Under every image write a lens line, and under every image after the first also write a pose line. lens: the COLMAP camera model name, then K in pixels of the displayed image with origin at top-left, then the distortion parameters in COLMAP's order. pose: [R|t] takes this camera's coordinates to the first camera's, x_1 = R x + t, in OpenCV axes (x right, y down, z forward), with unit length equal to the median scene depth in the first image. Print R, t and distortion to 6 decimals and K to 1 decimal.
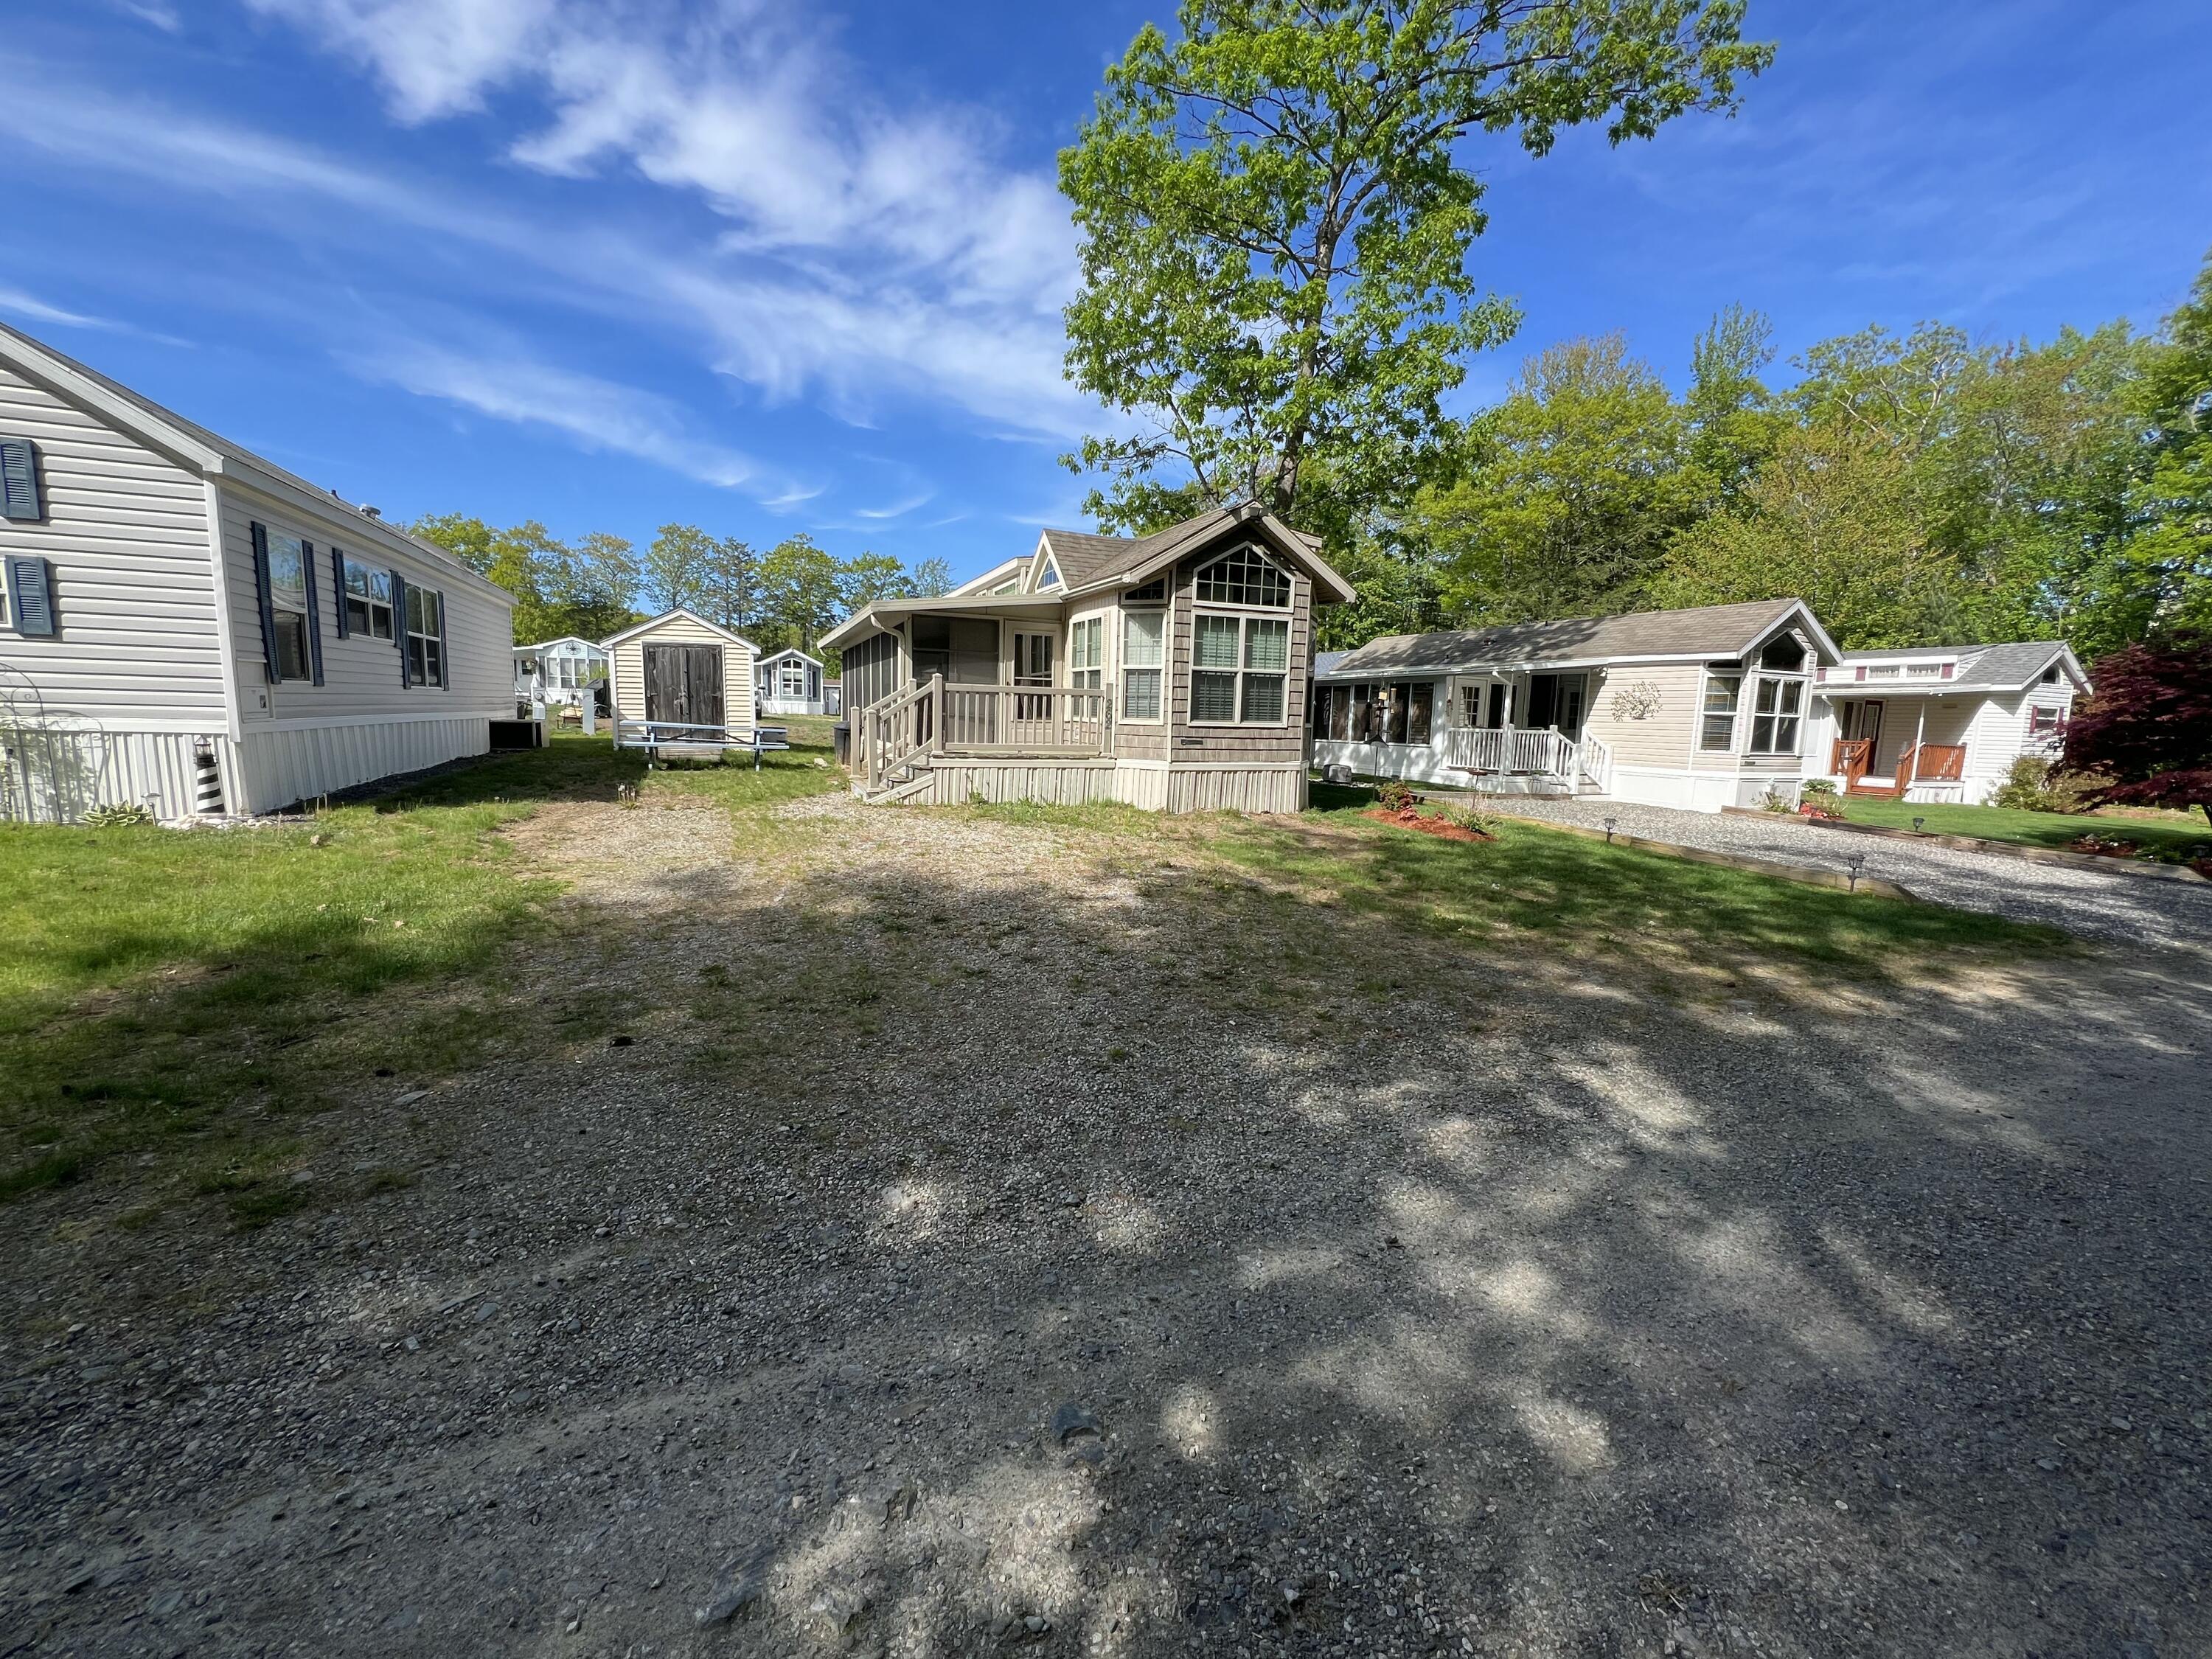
lens RADIAL K [[888.2, 0, 1106.0], [0, 888.2, 829.5], [0, 0, 1]] dist [0.020860, 0.000020]
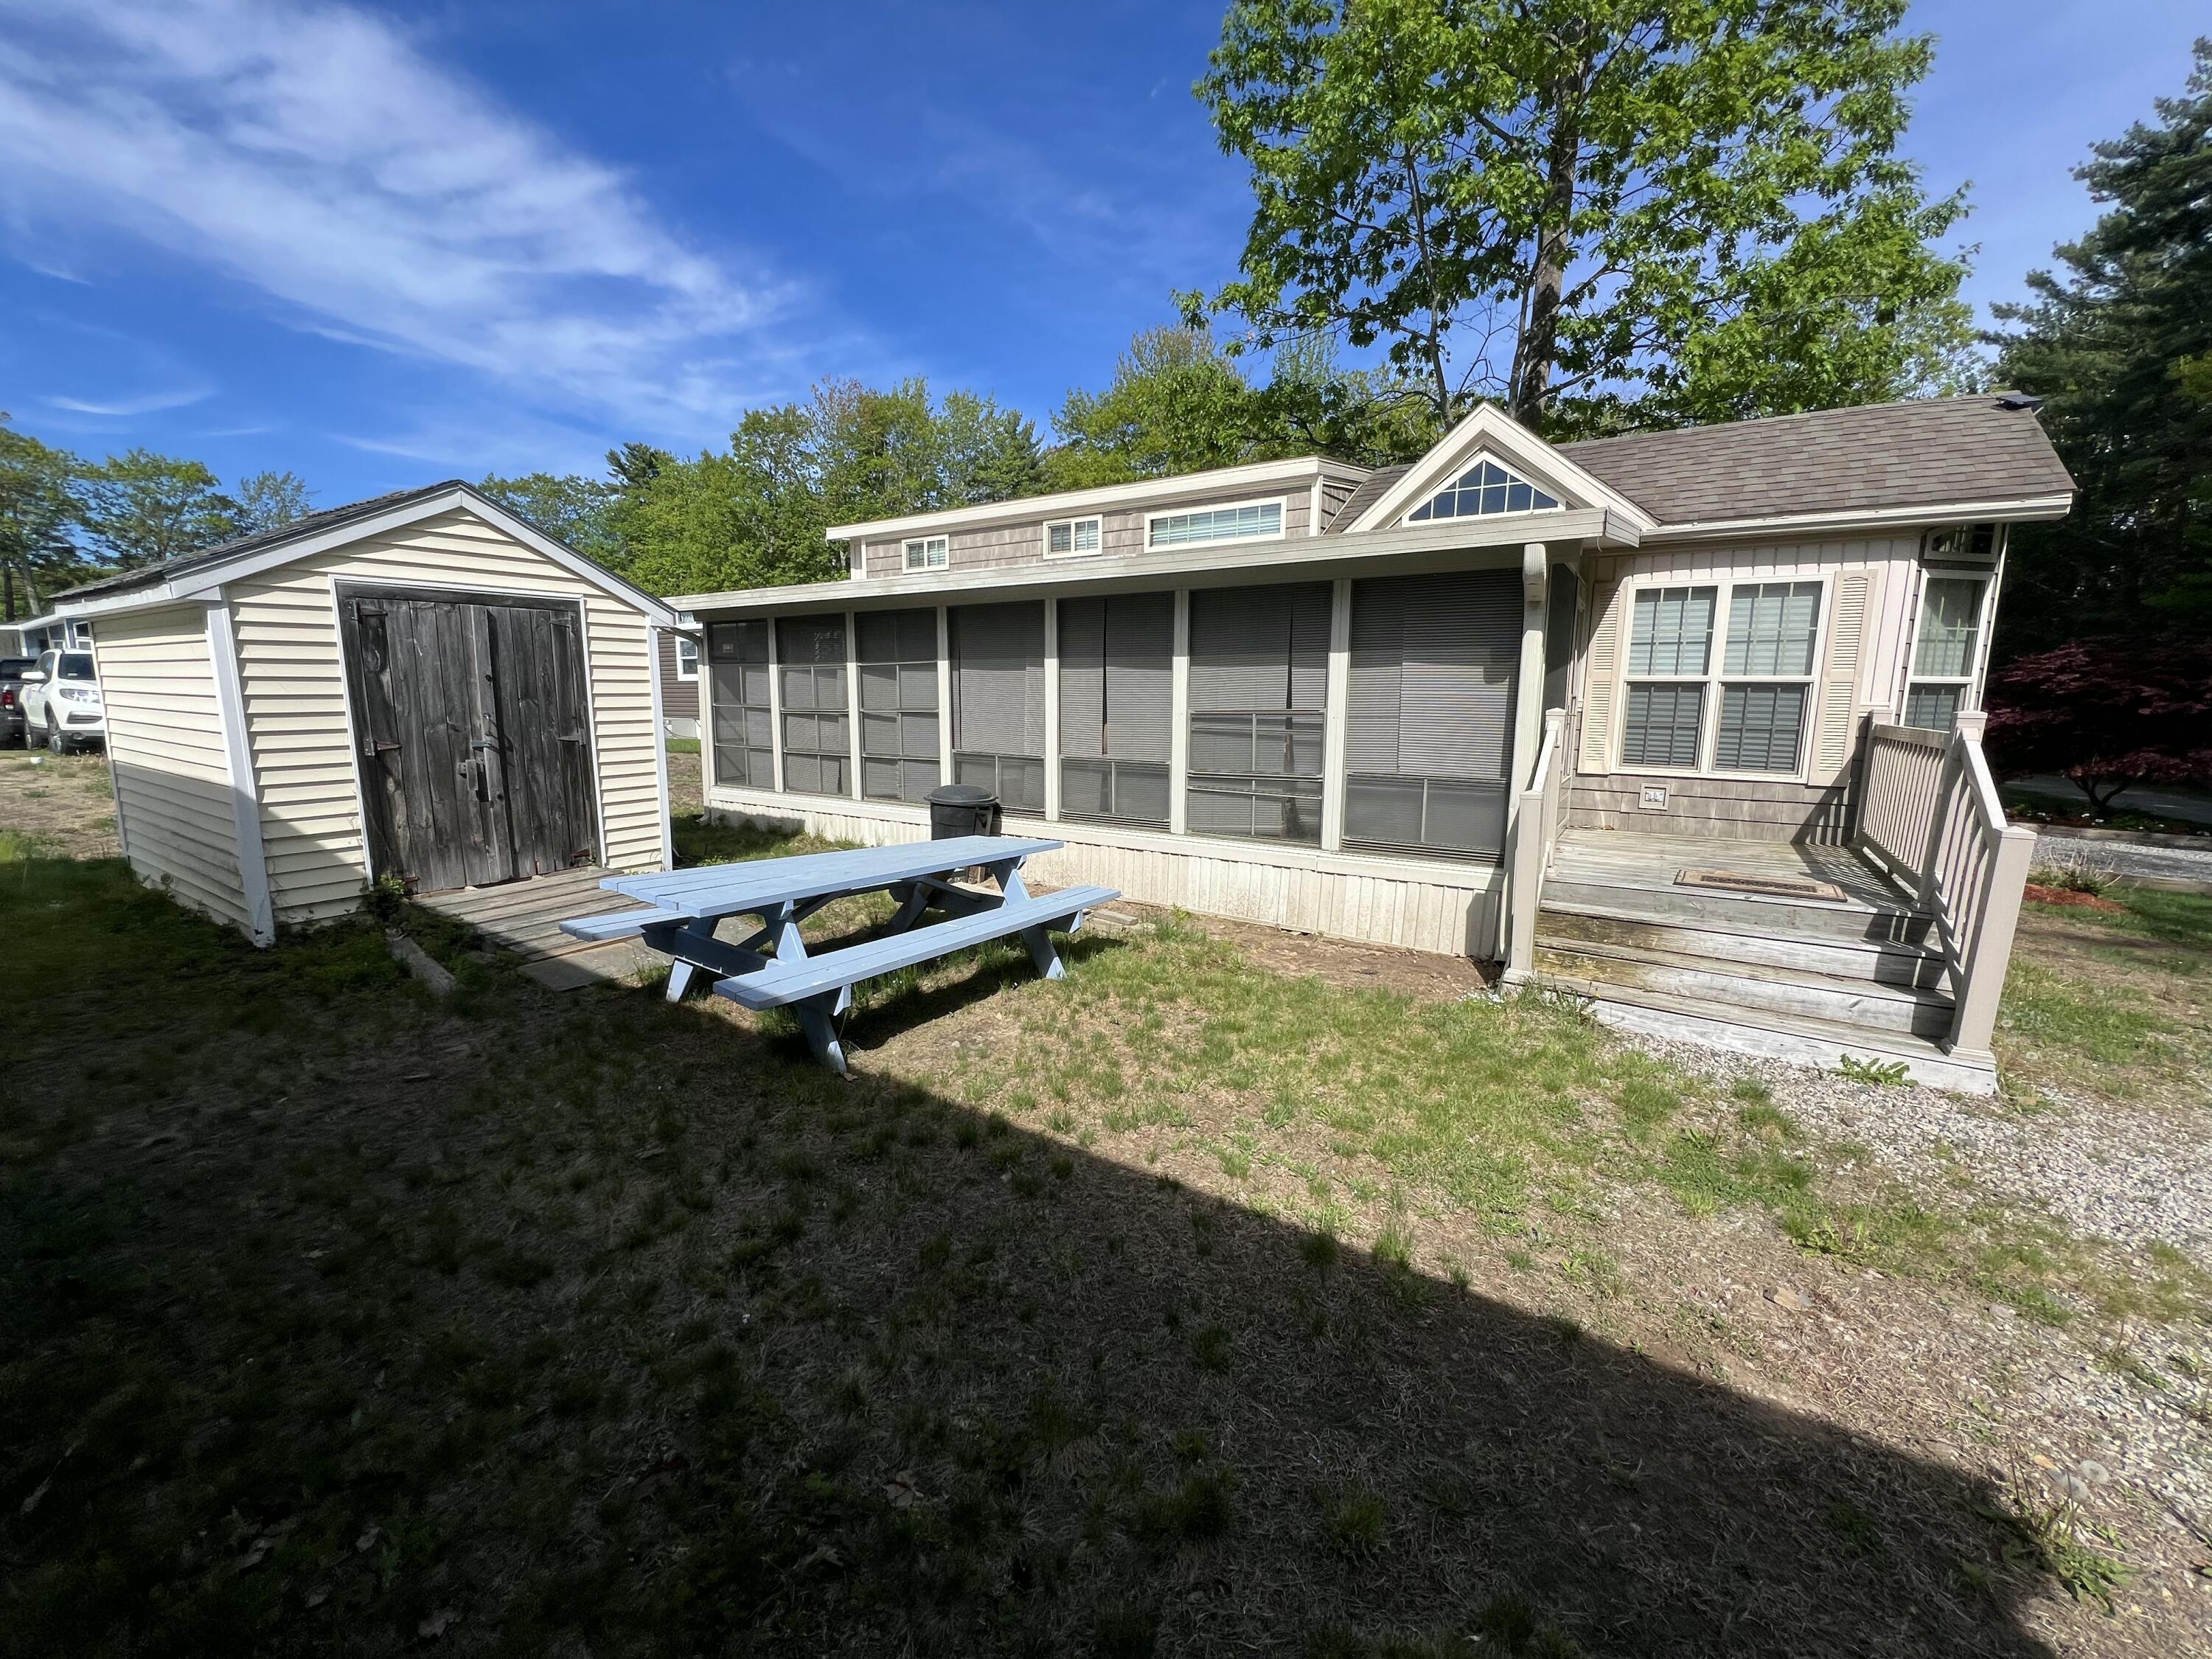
lens RADIAL K [[887.1, 0, 1104.7], [0, 887.1, 770.2], [0, 0, 1]] dist [0.000657, 0.000108]
pose [[0.832930, -0.068733, 0.549094, -0.455609], [0.084188, 0.996445, -0.002976, -0.117793], [-0.546937, 0.048706, 0.835756, 0.581756]]
